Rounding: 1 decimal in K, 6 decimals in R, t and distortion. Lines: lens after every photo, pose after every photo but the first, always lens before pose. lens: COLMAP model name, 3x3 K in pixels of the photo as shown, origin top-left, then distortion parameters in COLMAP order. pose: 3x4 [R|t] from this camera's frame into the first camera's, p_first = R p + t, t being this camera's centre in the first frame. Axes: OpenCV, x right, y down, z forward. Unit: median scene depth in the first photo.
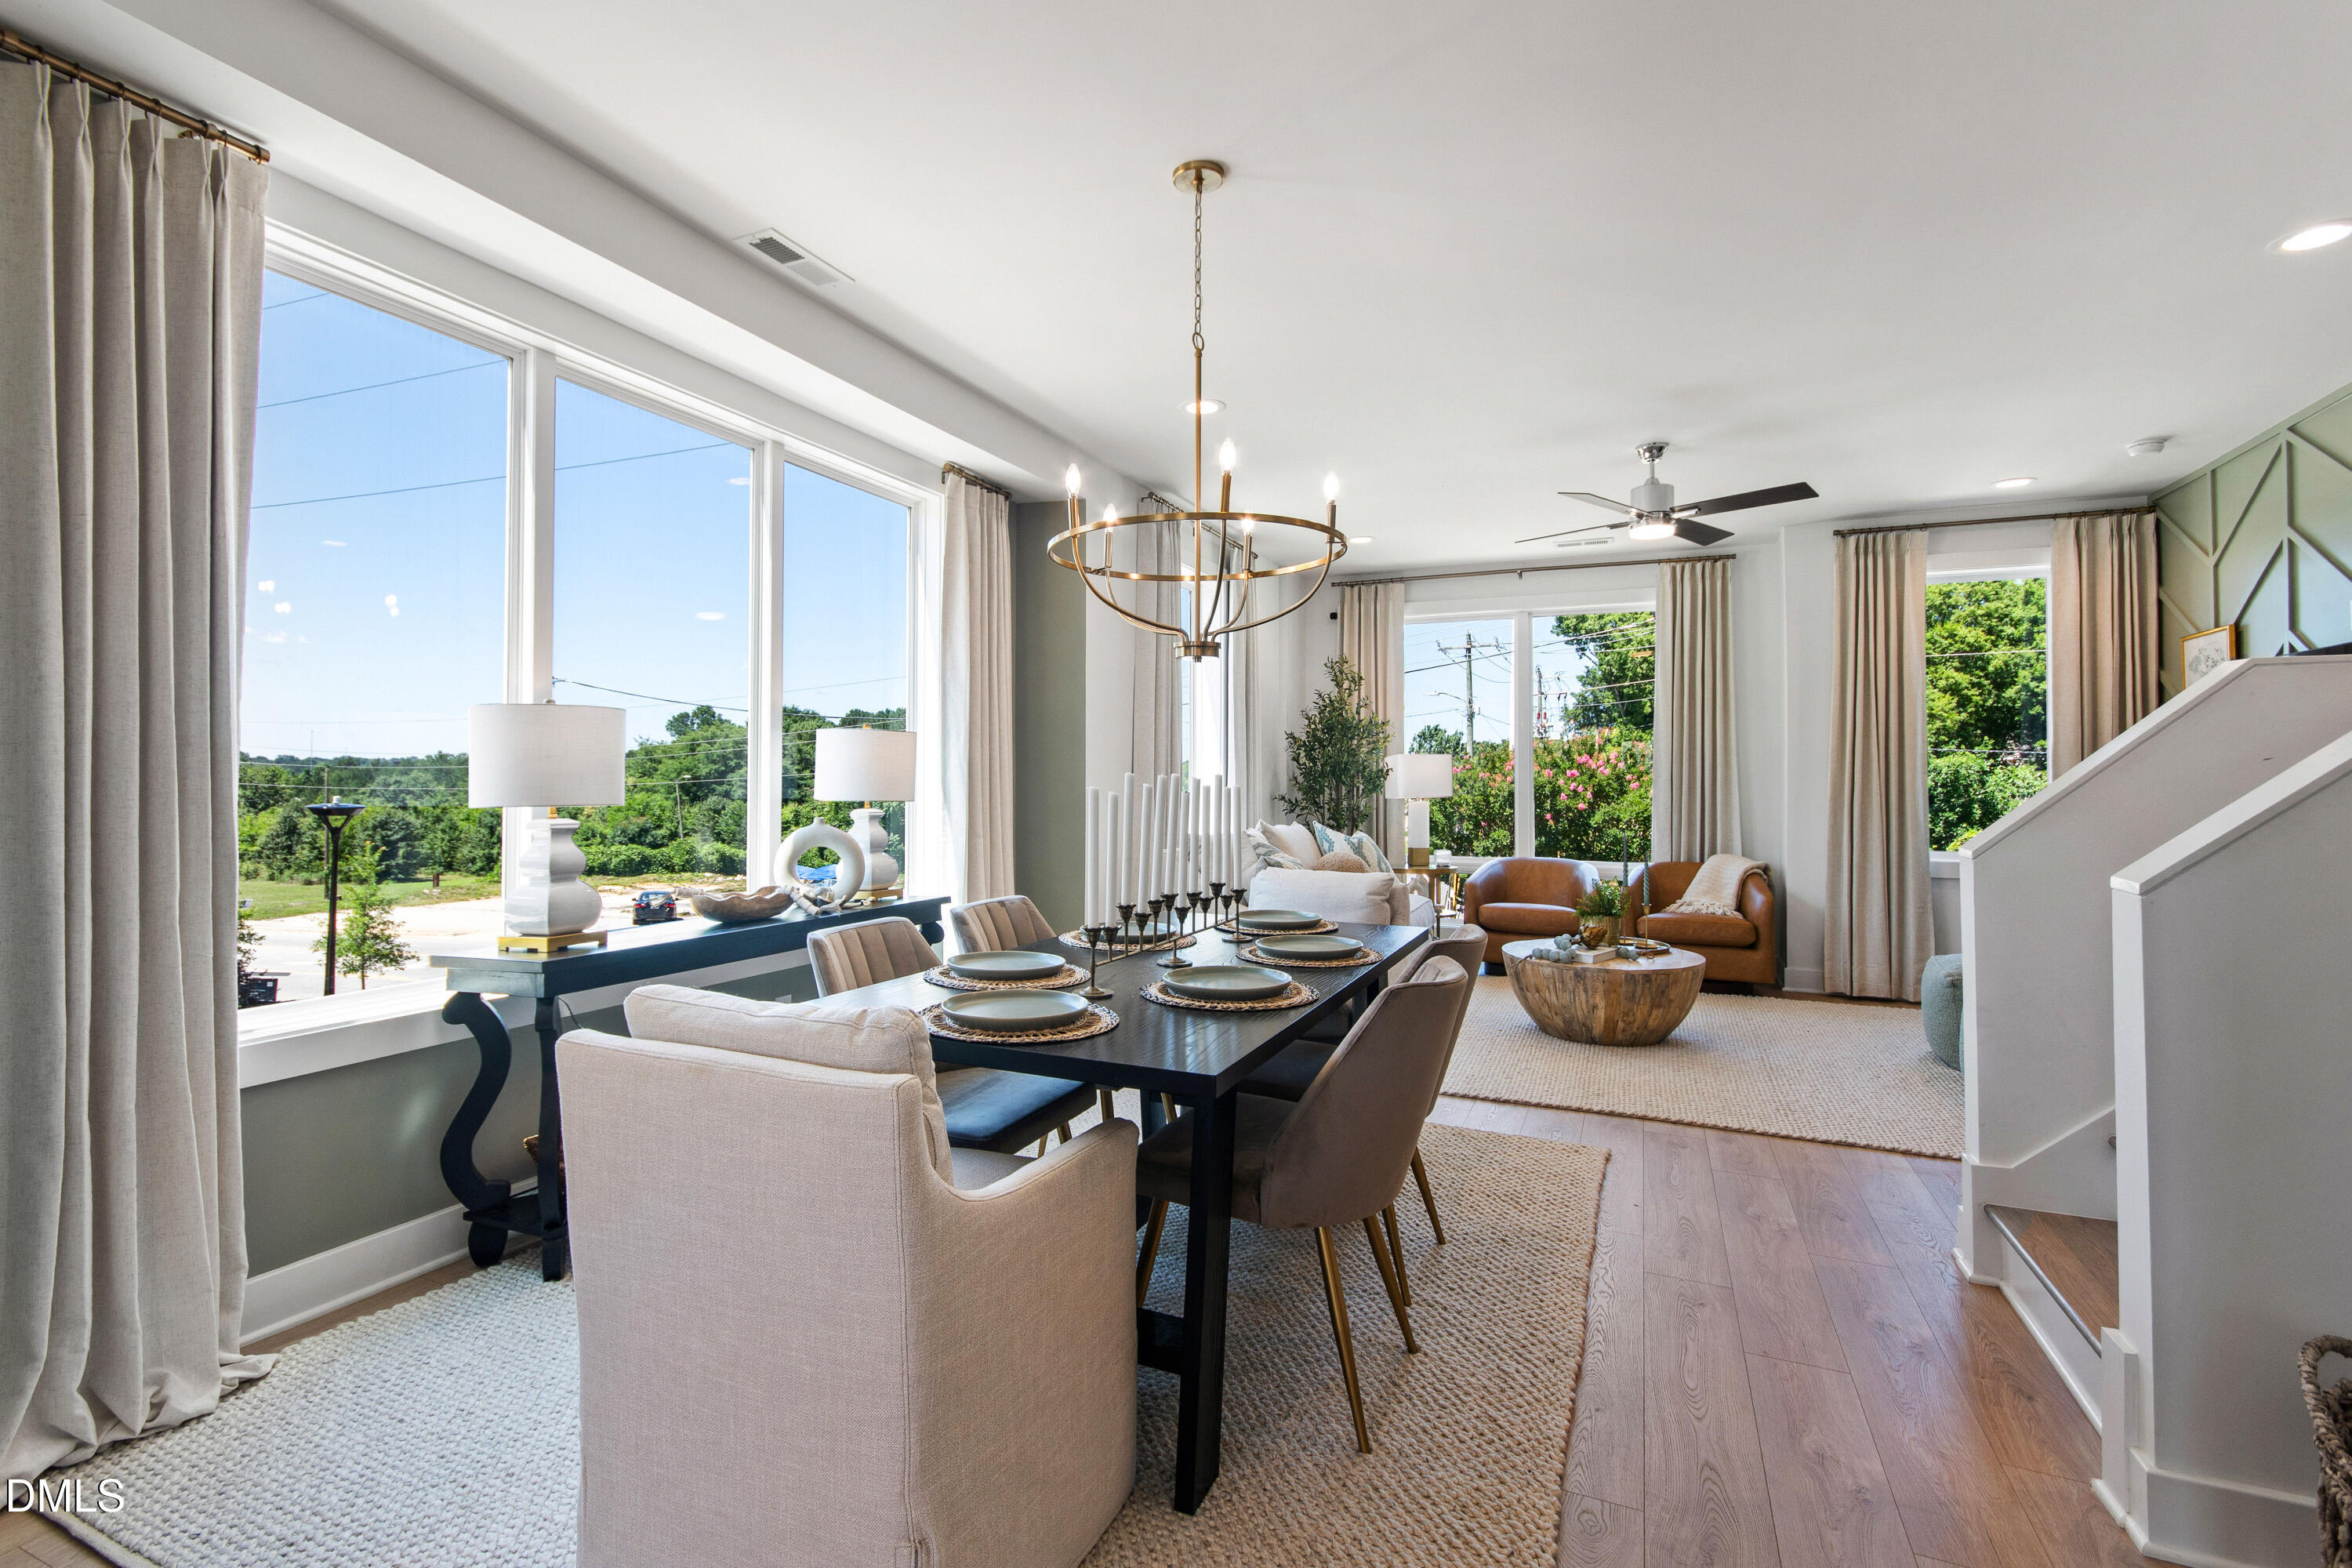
lens RADIAL K [[1088.0, 0, 1114.9], [0, 1088.0, 746.5], [0, 0, 1]] dist [0.003944, 0.000746]
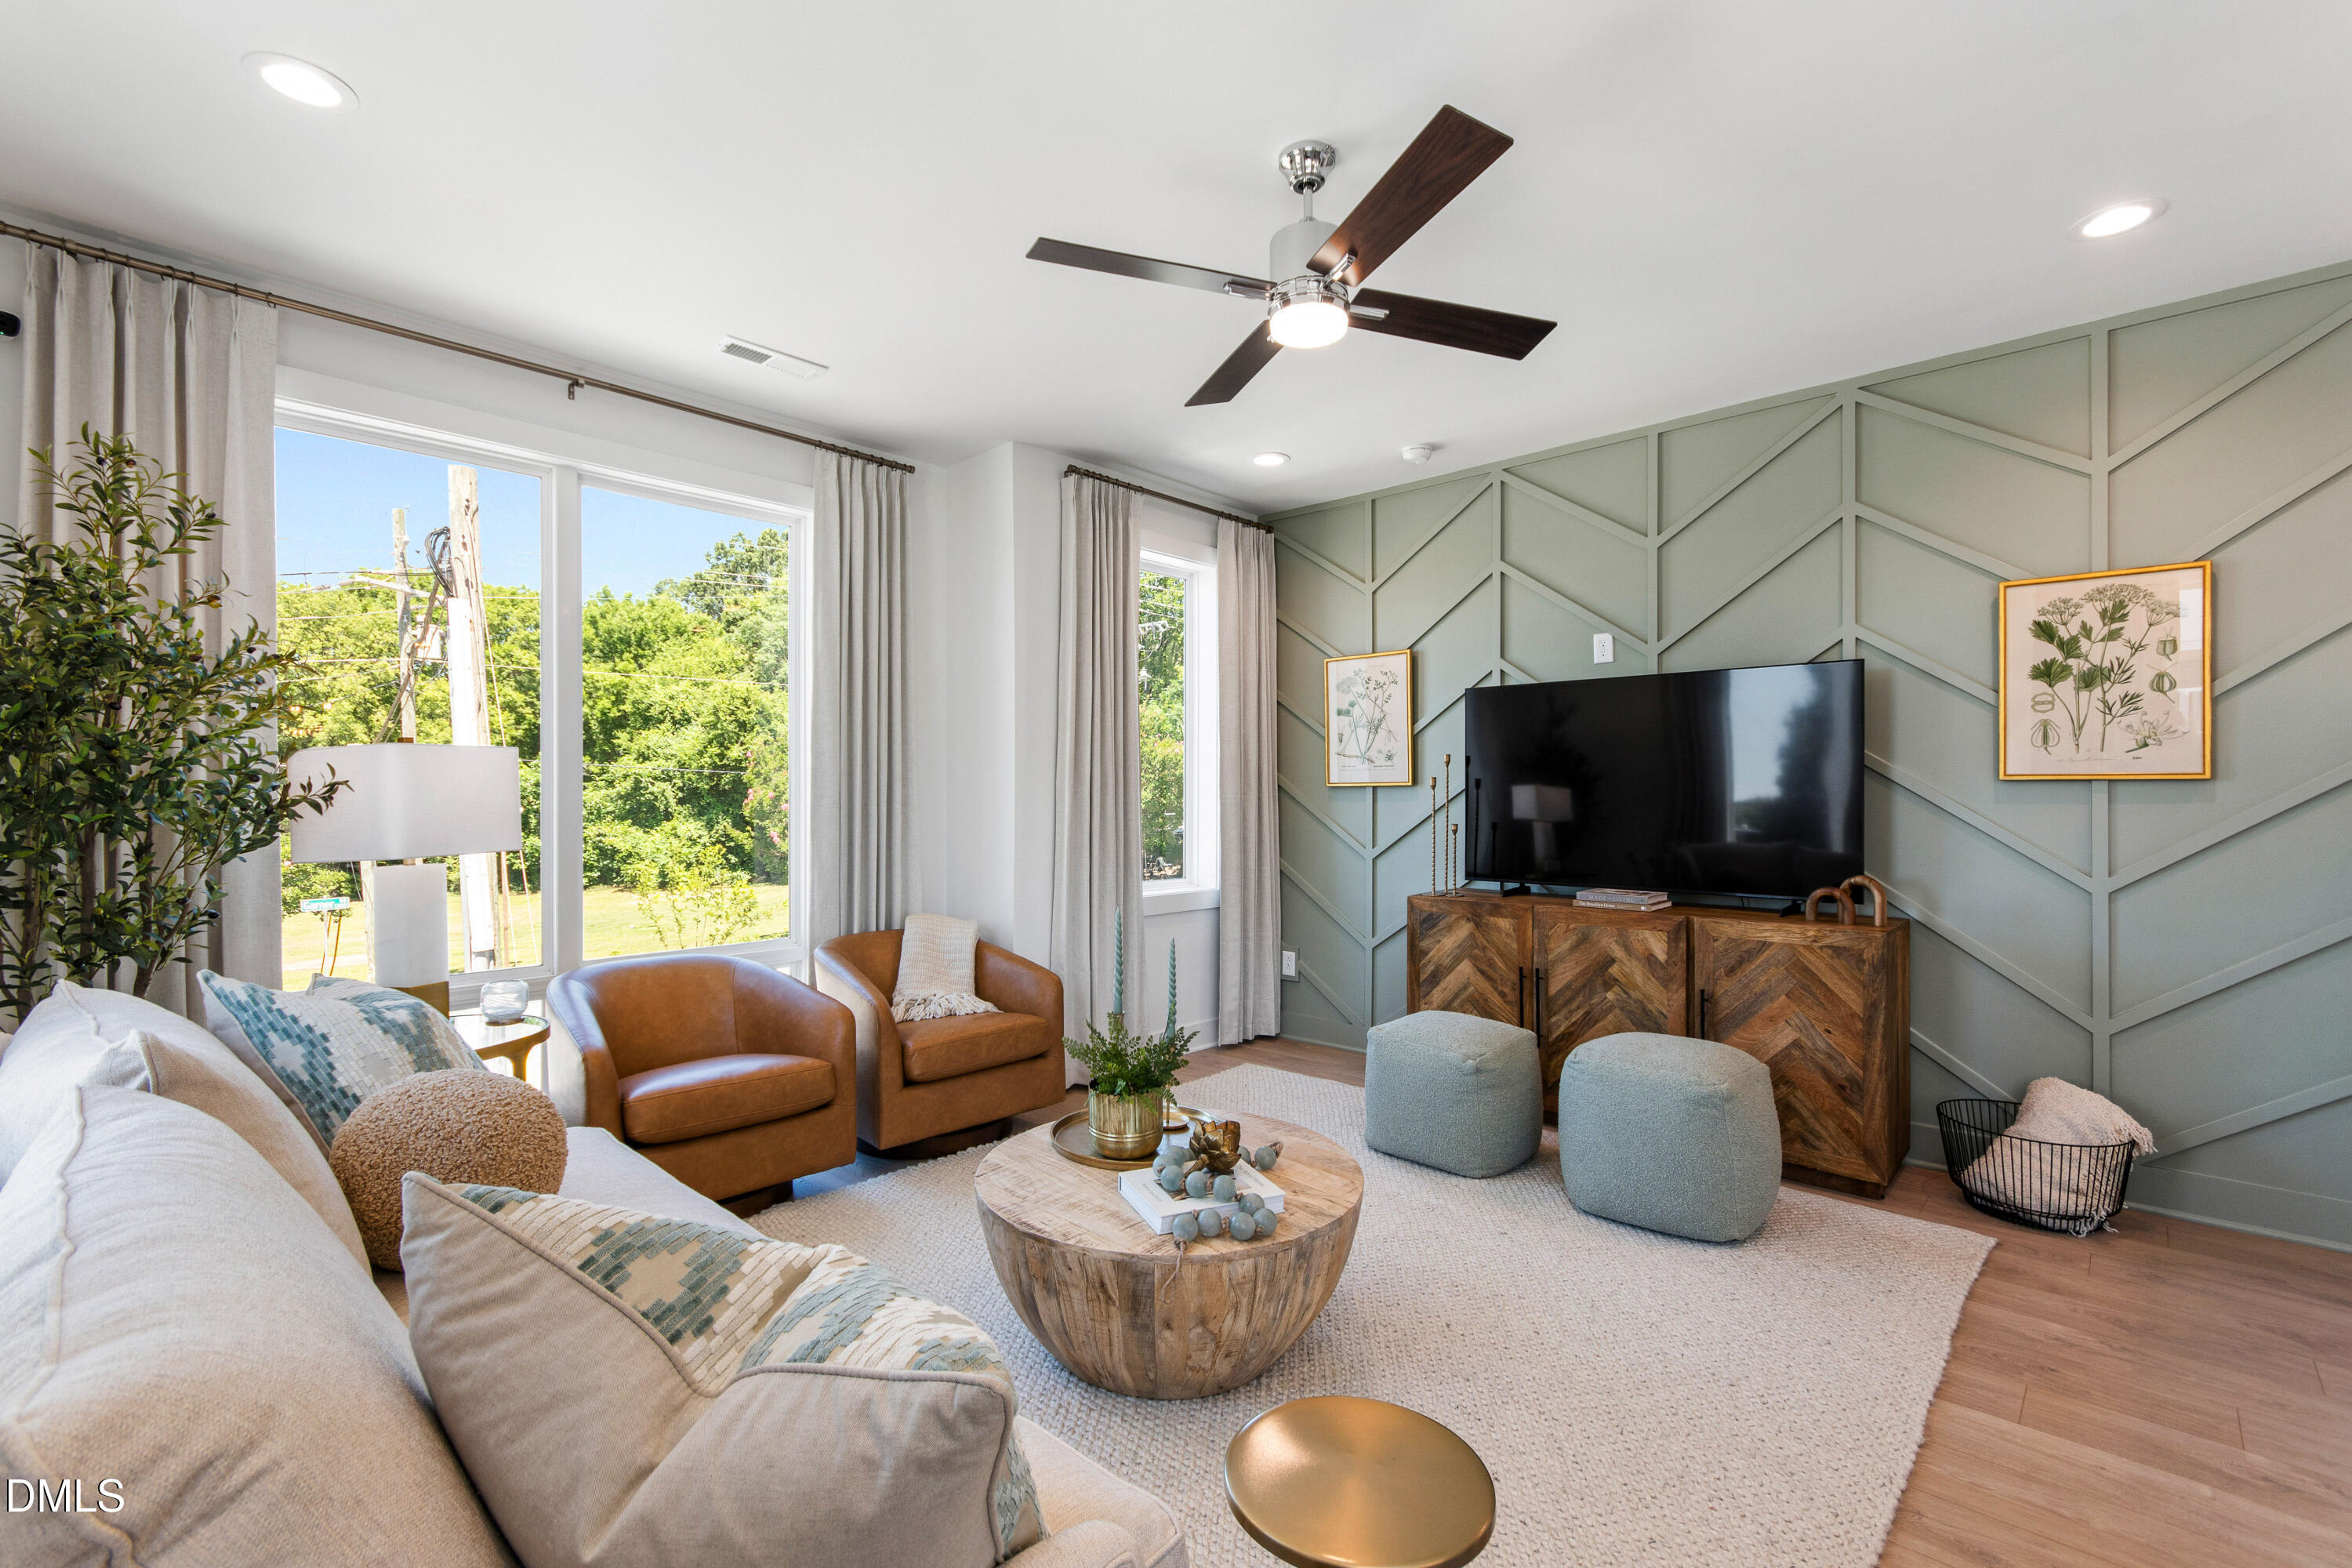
lens RADIAL K [[1032.0, 0, 1169.6], [0, 1032.0, 790.5], [0, 0, 1]] dist [0.001390, 0.000033]
pose [[0.295404, -0.006572, 0.955350, 0.007902], [-0.021335, 0.999682, 0.013473, 0.012207], [-0.955134, -0.024362, 0.295170, 0.739650]]
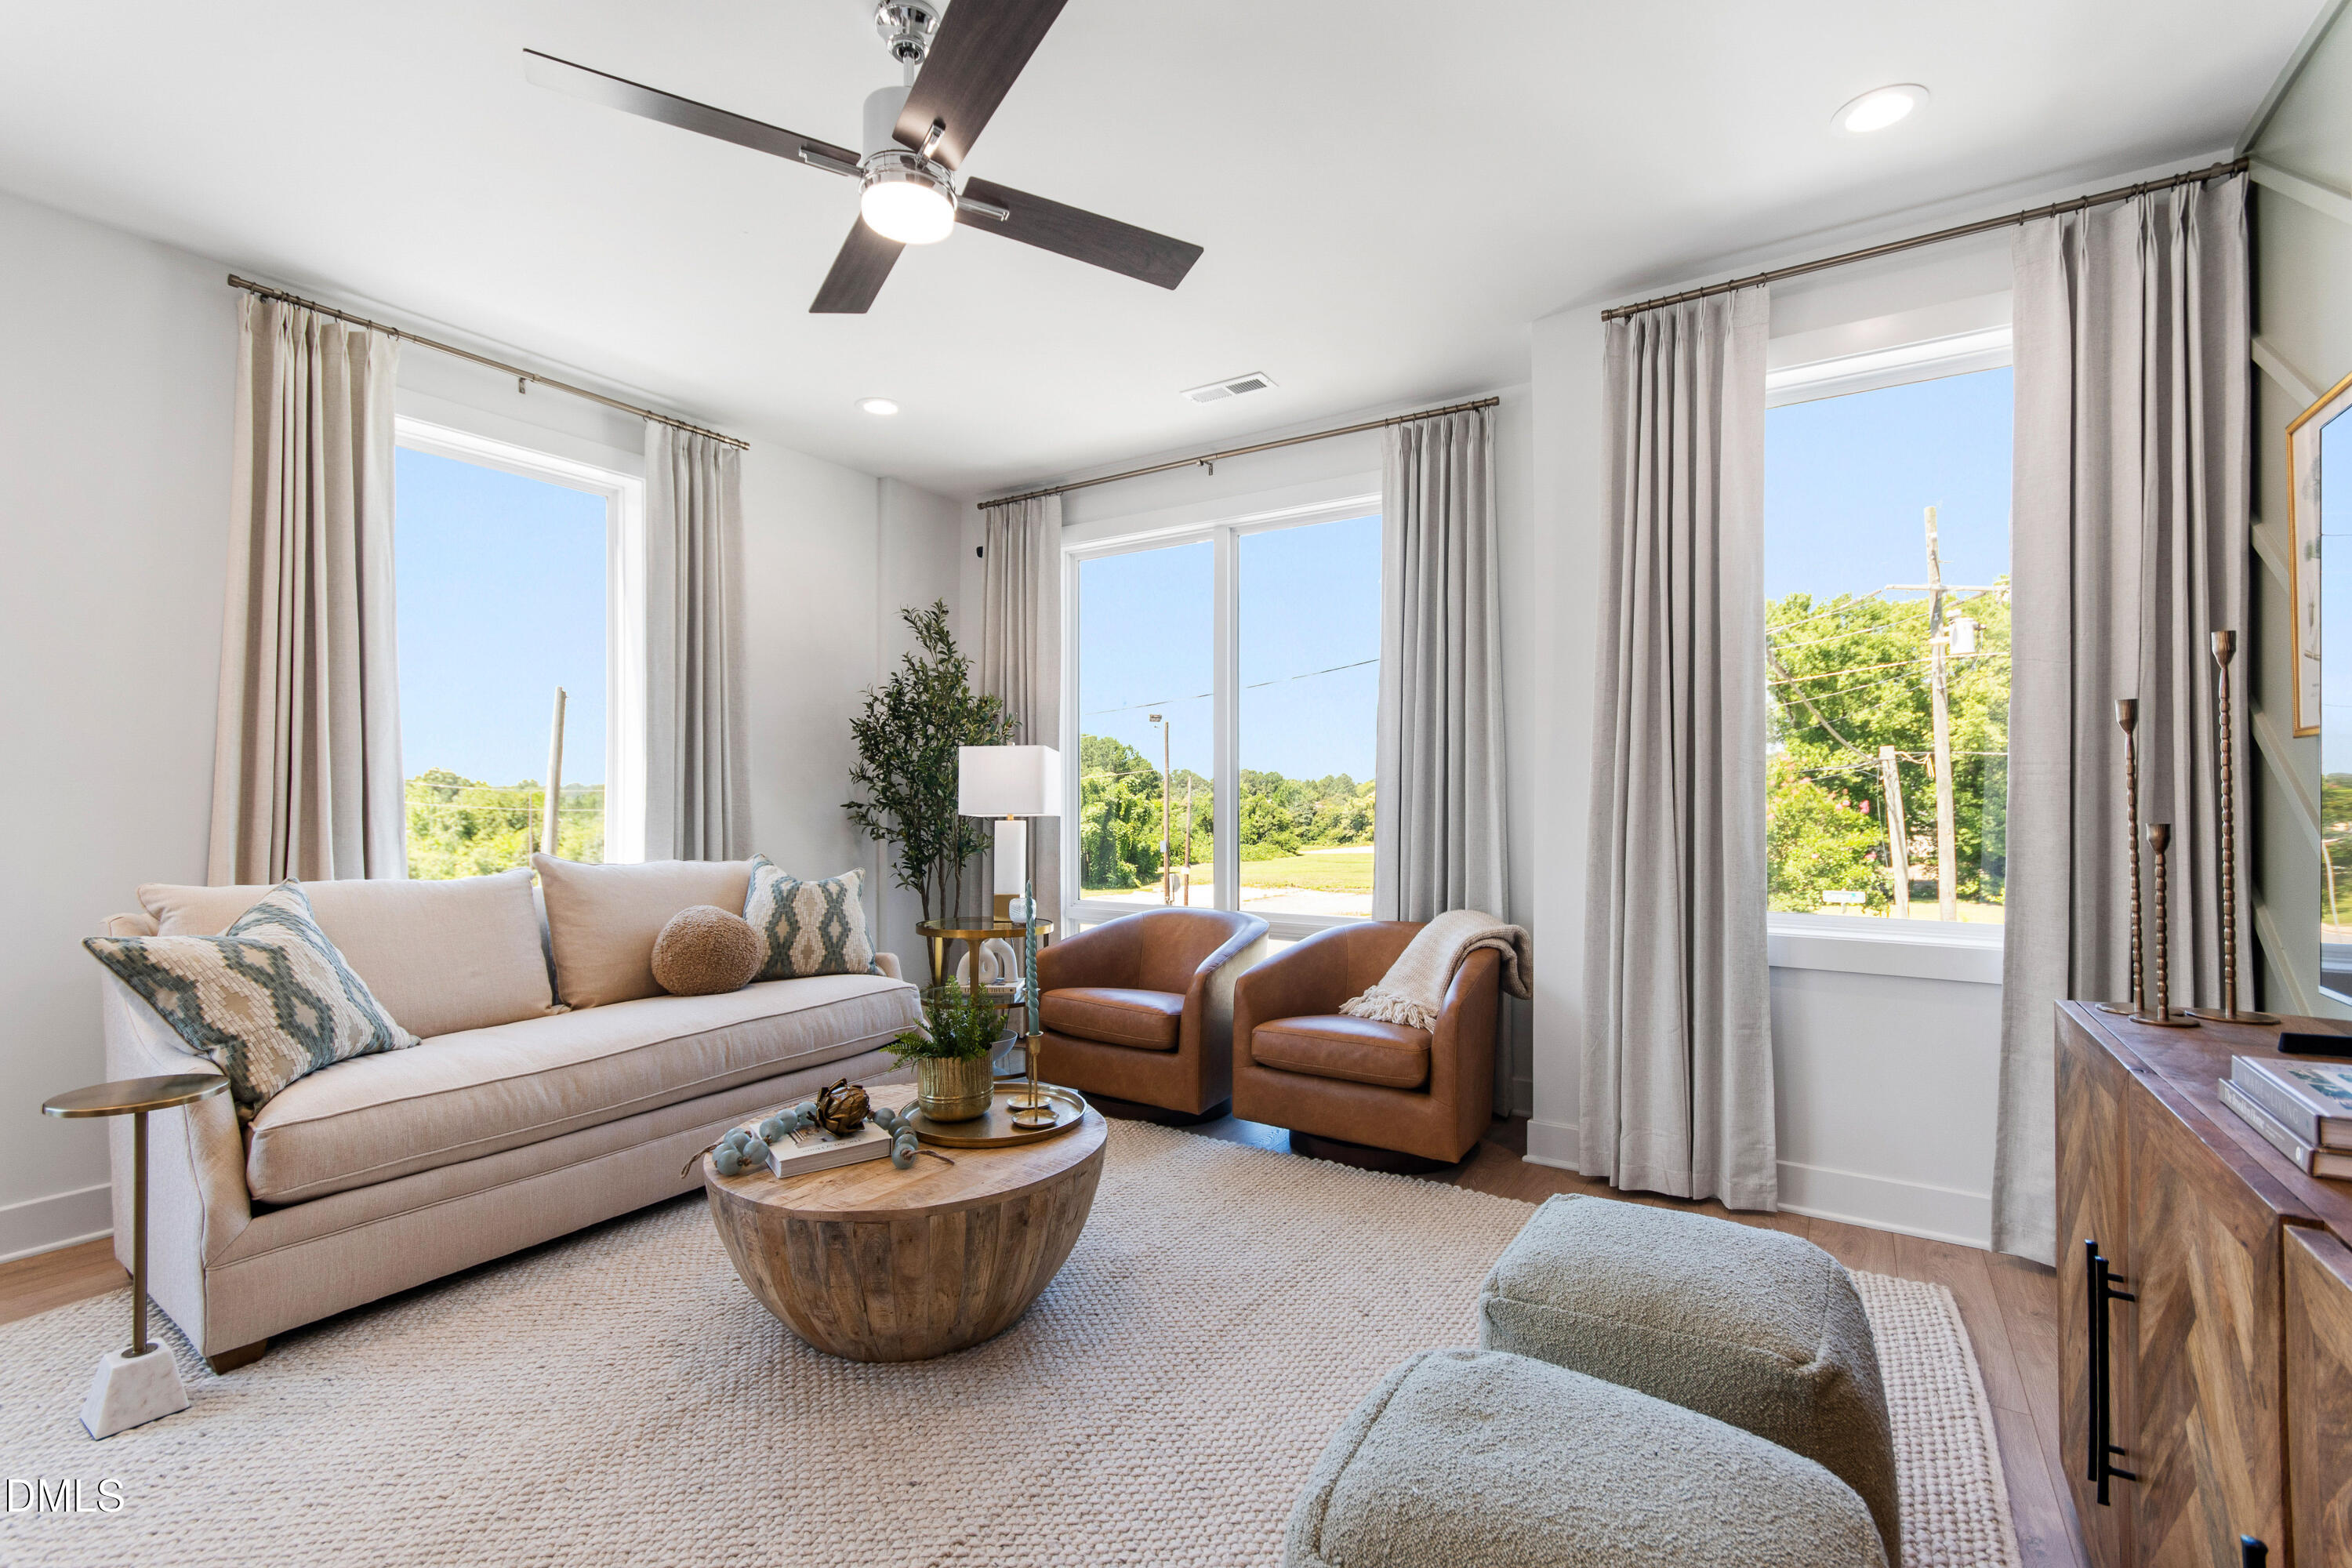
lens RADIAL K [[1032.0, 0, 1169.6], [0, 1032.0, 790.5], [0, 0, 1]] dist [0.001390, 0.000033]
pose [[0.991554, -0.006348, -0.129542, 0.523888], [0.009013, 0.999759, 0.019999, 0.024303], [0.129383, -0.020998, 0.991372, 0.477865]]
